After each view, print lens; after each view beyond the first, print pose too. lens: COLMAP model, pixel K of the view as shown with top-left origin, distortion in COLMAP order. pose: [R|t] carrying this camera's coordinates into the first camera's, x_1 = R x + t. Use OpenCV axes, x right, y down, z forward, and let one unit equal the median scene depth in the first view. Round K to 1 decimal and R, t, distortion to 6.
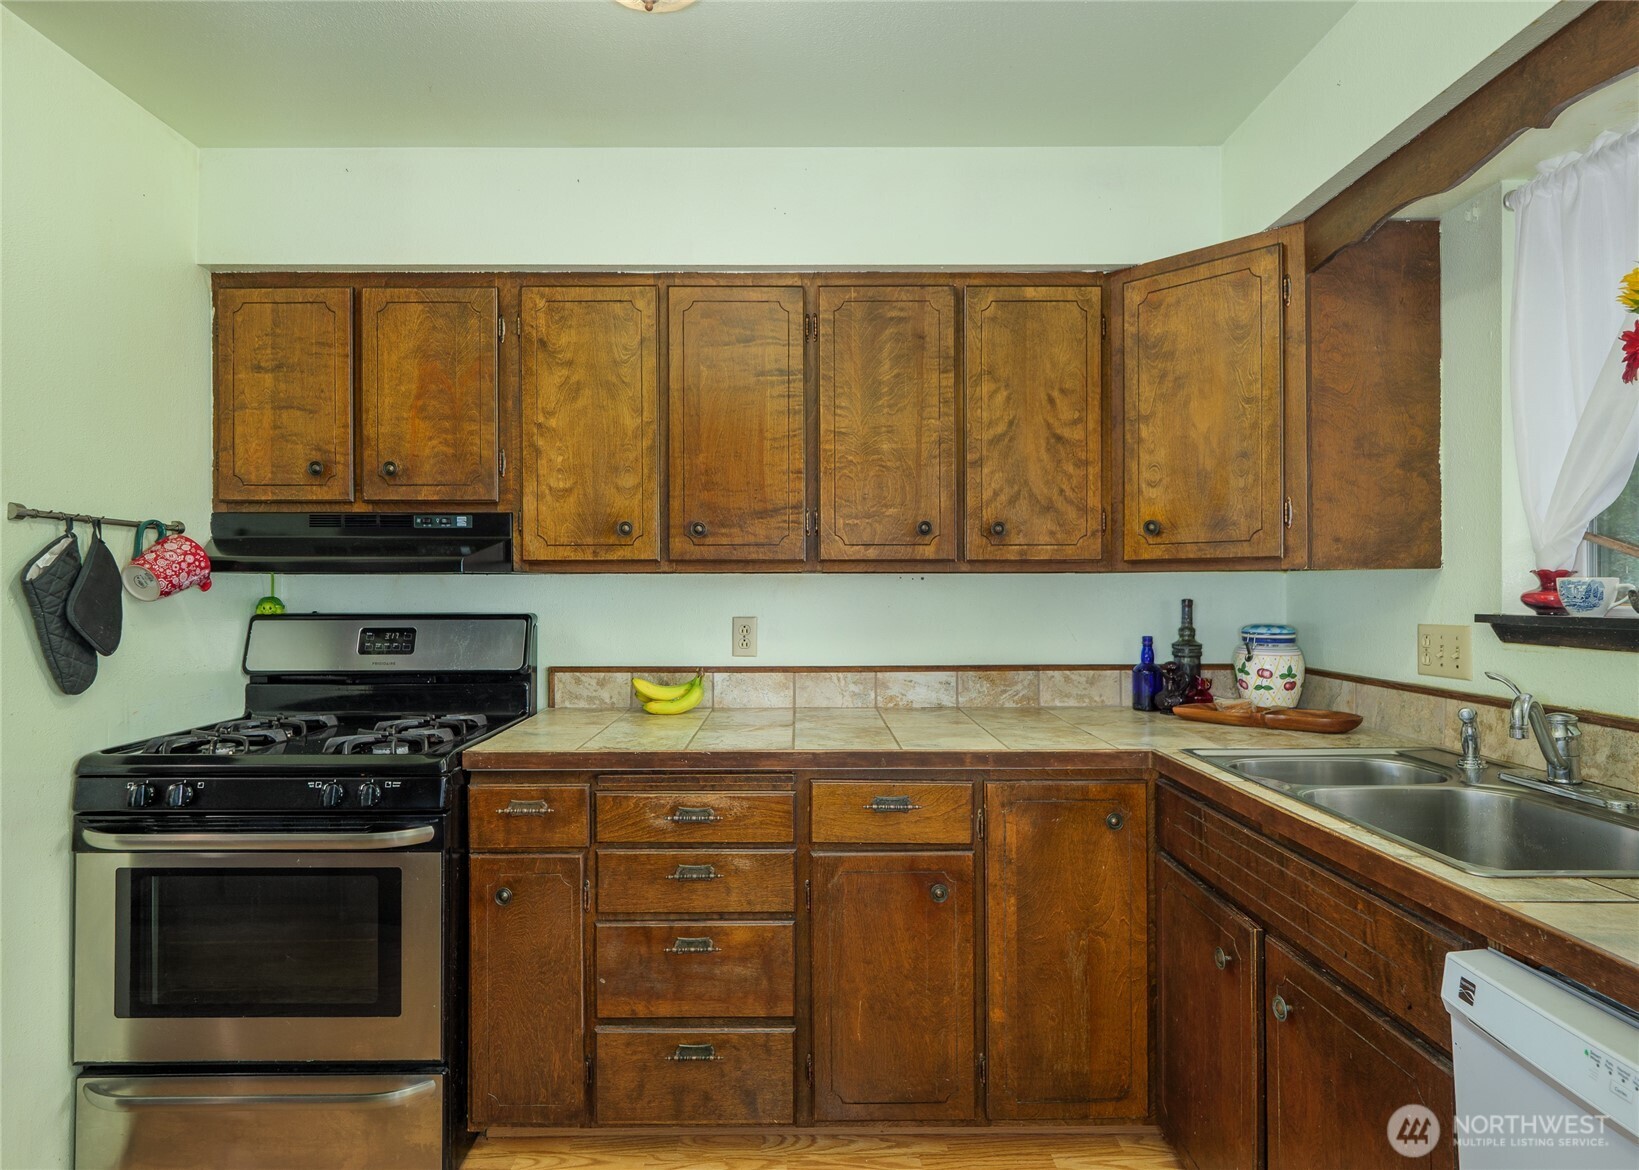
lens RADIAL K [[866.2, 0, 819.5], [0, 866.2, 585.0], [0, 0, 1]] dist [0.004617, 0.000059]
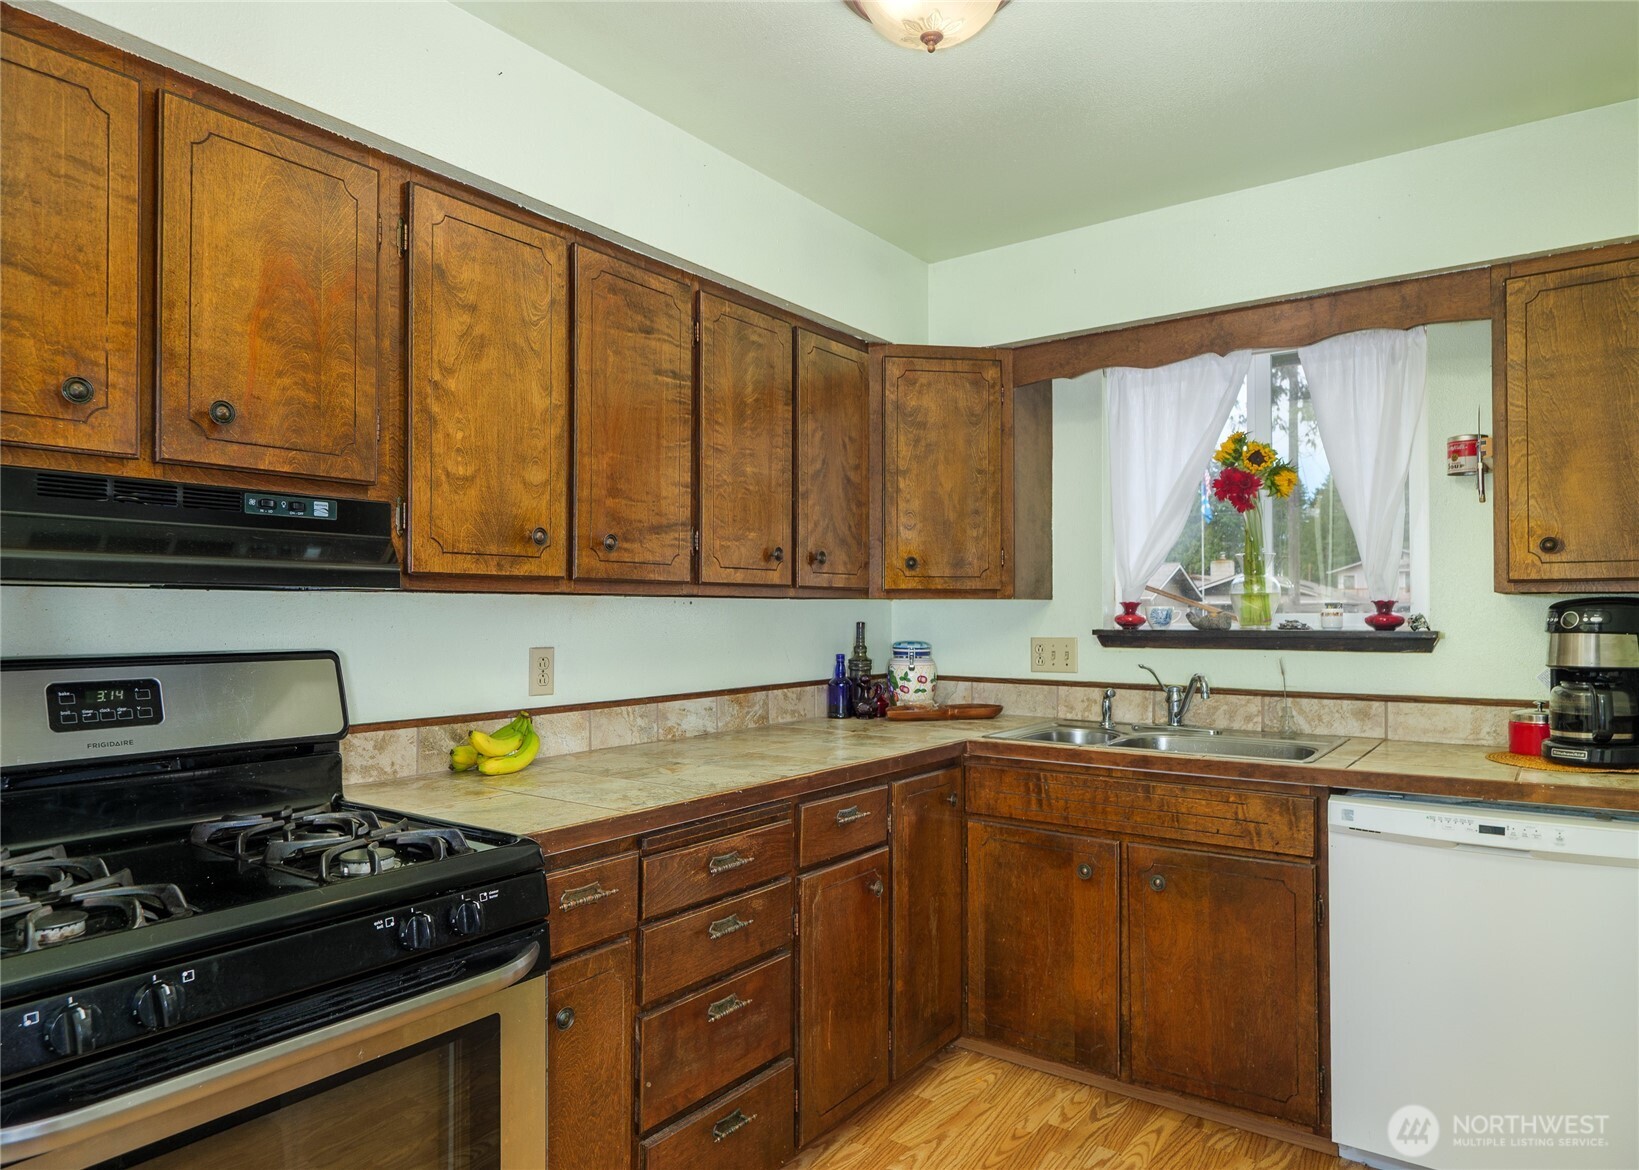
lens RADIAL K [[994.7, 0, 816.5], [0, 994.7, 602.1], [0, 0, 1]] dist [0.001129, 0.000361]
pose [[0.601433, 0.009404, 0.798868, -0.787850], [-0.003791, 0.999953, -0.008918, 0.001585], [-0.798914, 0.002335, 0.601440, 0.254642]]
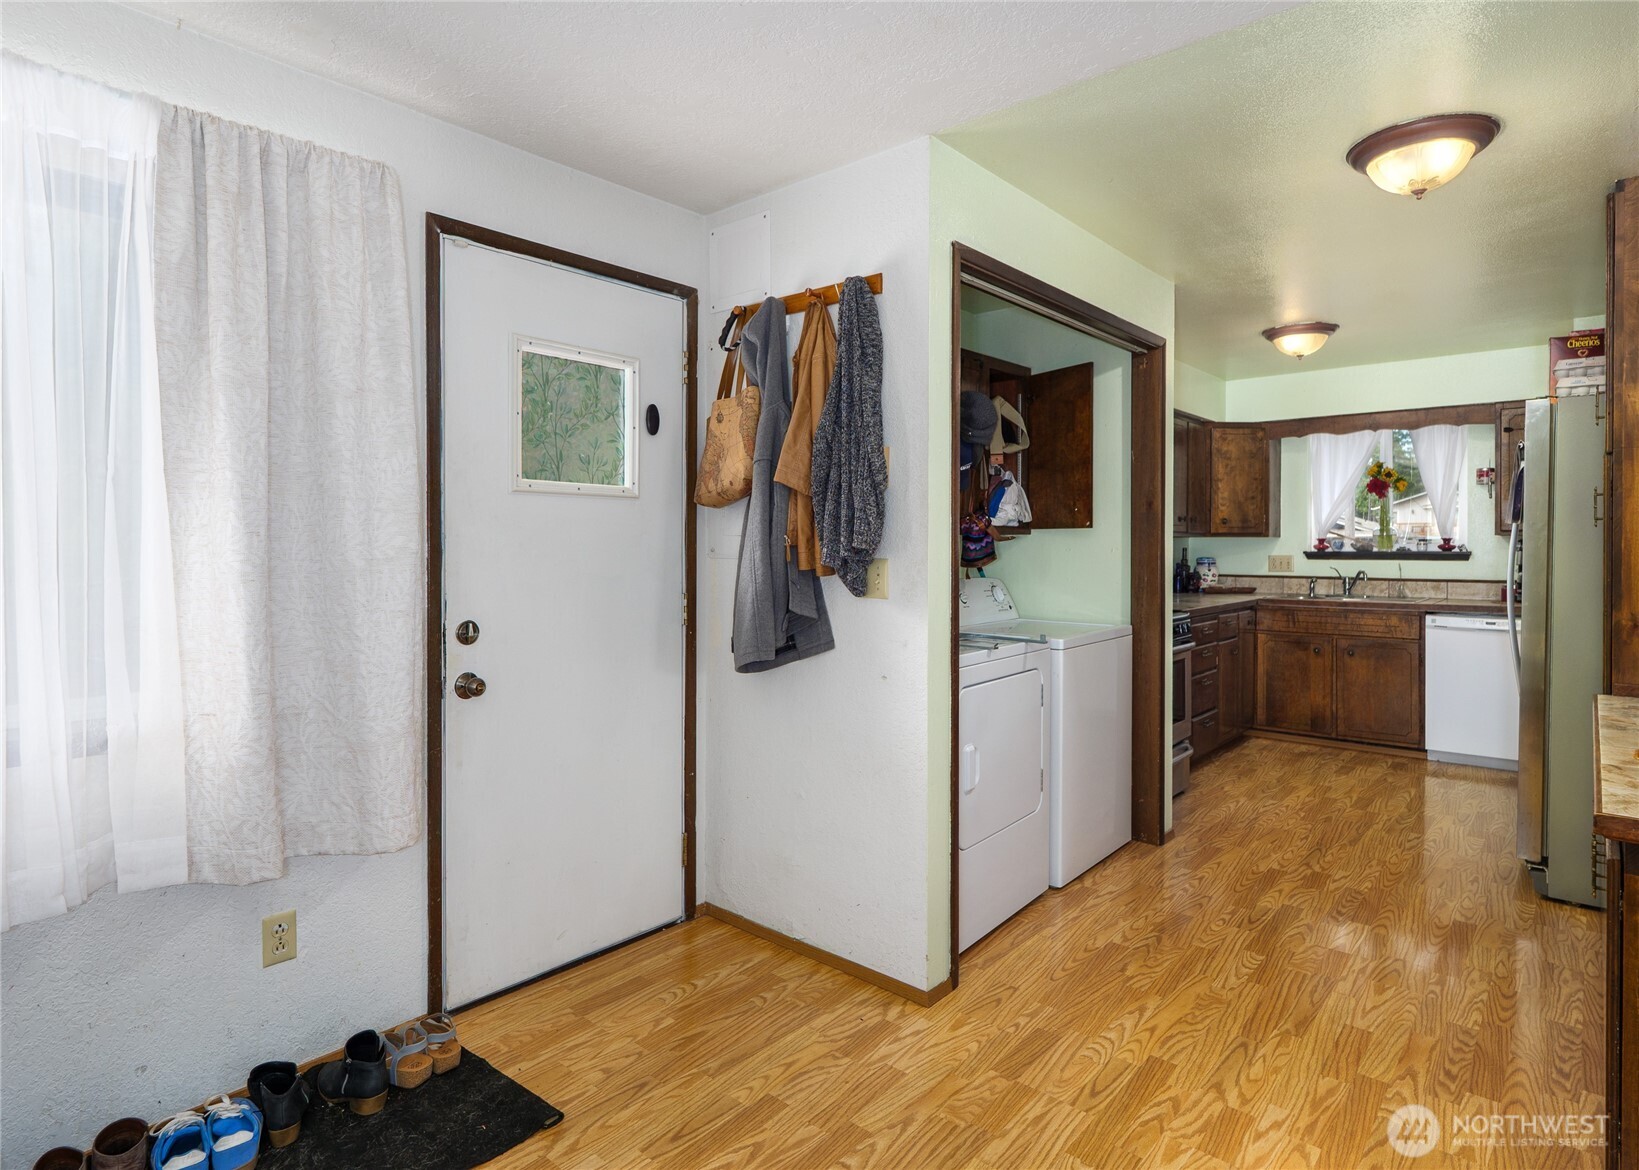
lens RADIAL K [[903.4, 0, 825.0], [0, 903.4, 550.6], [0, 0, 1]] dist [-0.001908, -0.000473]
pose [[0.654322, -0.002697, 0.756211, -2.481891], [-0.004305, 0.999964, 0.007291, 0.010603], [-0.756204, -0.008026, 0.654287, 0.092199]]
